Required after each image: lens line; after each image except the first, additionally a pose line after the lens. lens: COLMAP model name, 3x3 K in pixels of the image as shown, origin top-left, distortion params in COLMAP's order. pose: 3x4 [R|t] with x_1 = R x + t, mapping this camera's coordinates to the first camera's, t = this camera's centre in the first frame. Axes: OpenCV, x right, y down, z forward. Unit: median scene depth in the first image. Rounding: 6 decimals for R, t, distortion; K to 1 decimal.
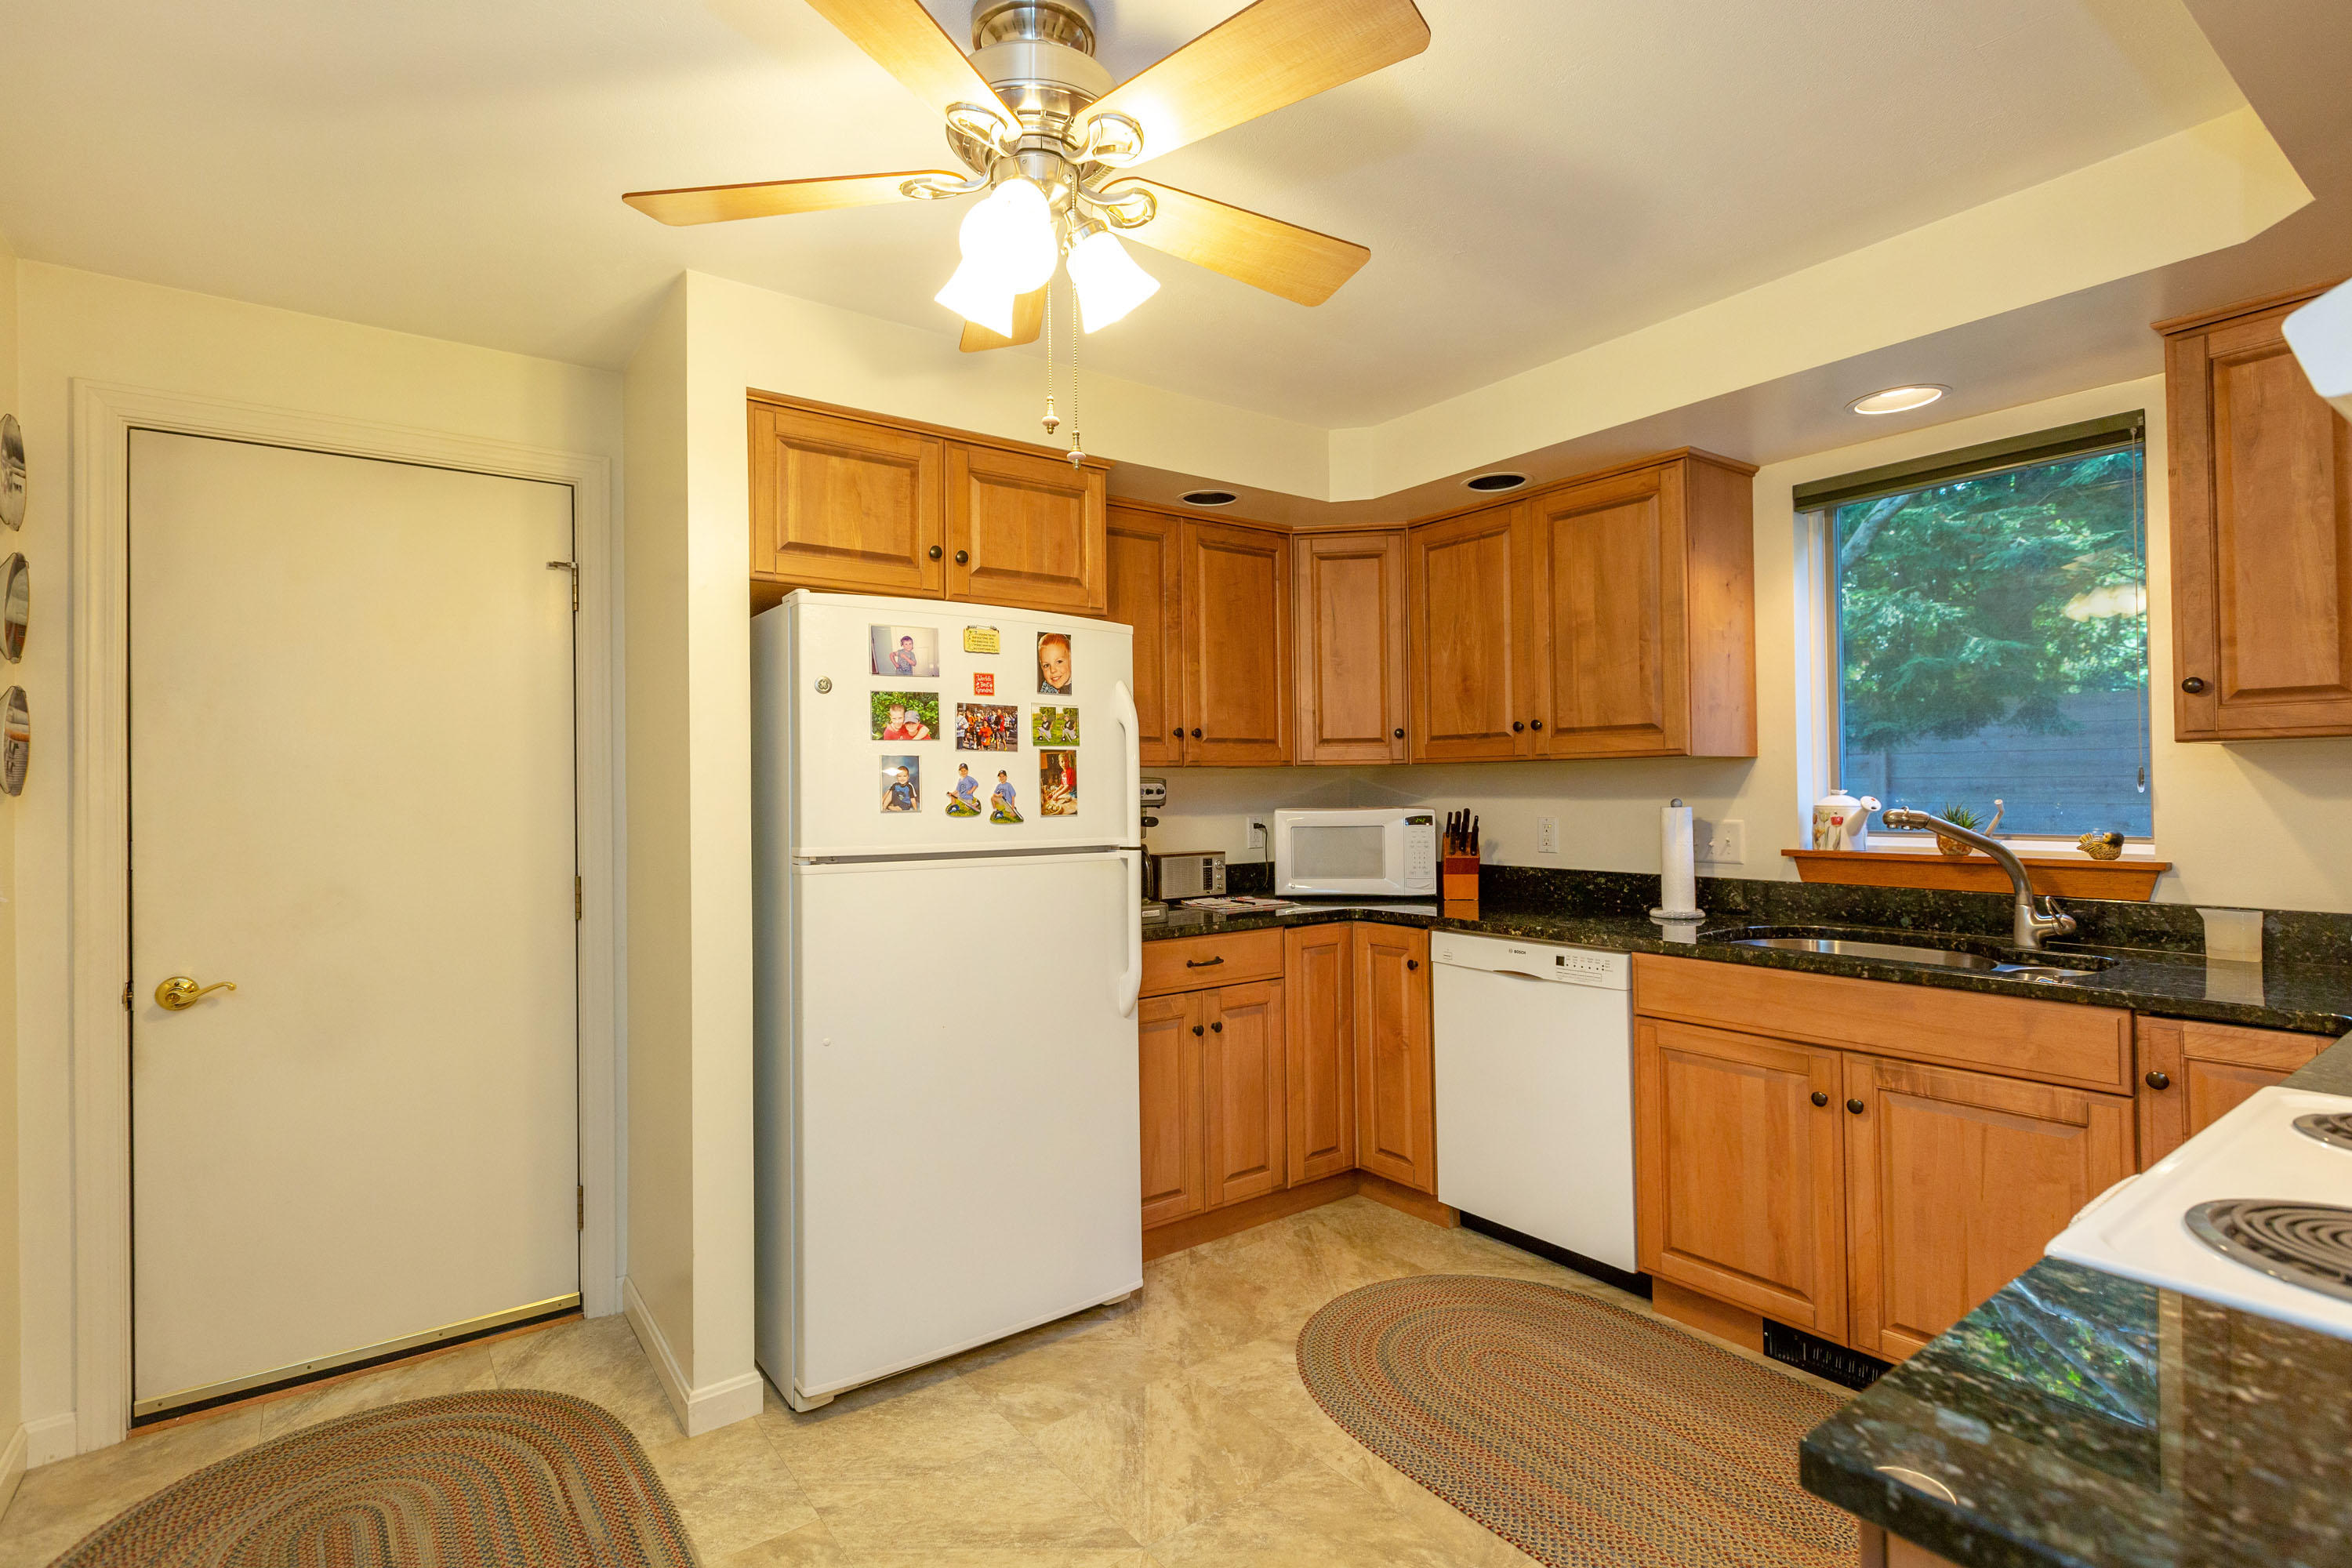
lens RADIAL K [[1115.5, 0, 1159.8], [0, 1115.5, 777.3], [0, 0, 1]] dist [0.003143, -0.000363]
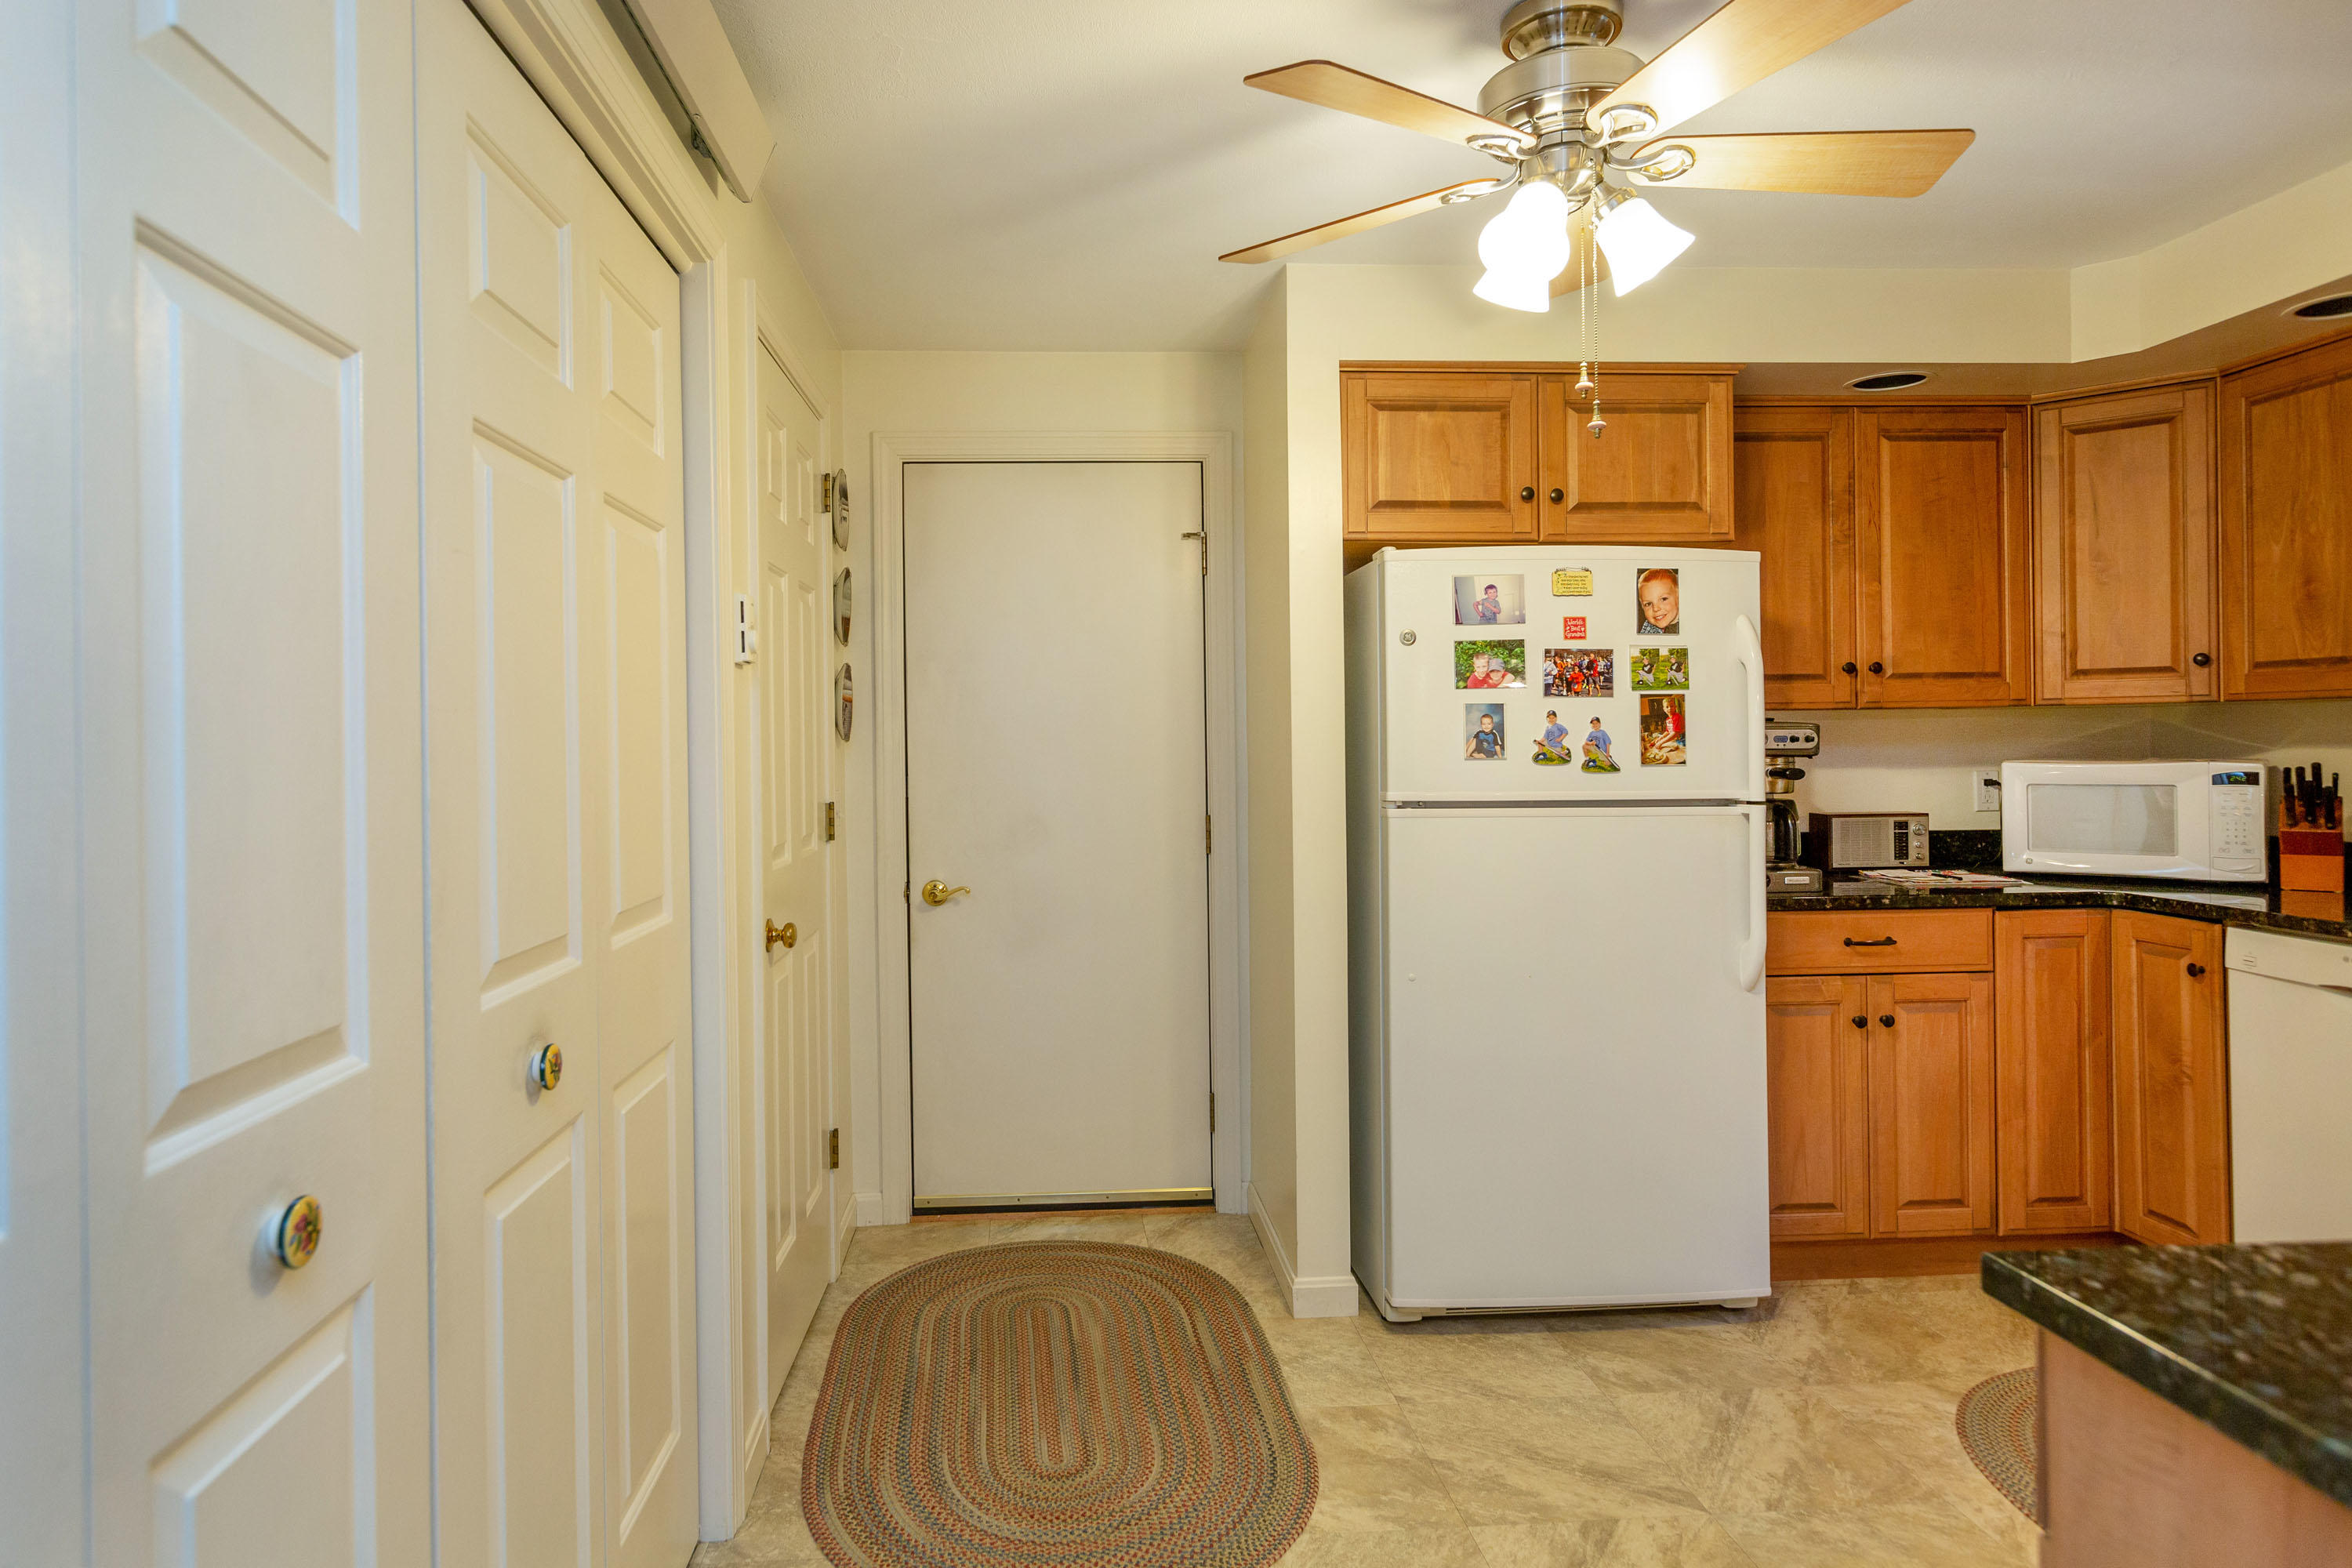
lens RADIAL K [[1370.3, 0, 1174.5], [0, 1370.3, 765.8], [0, 0, 1]] dist [0.002721, 0.001343]
pose [[0.864465, 0.011360, -0.502565, 0.139642], [0.005878, 0.999448, 0.032702, -0.005020], [0.502659, -0.031223, 0.863921, -0.200083]]
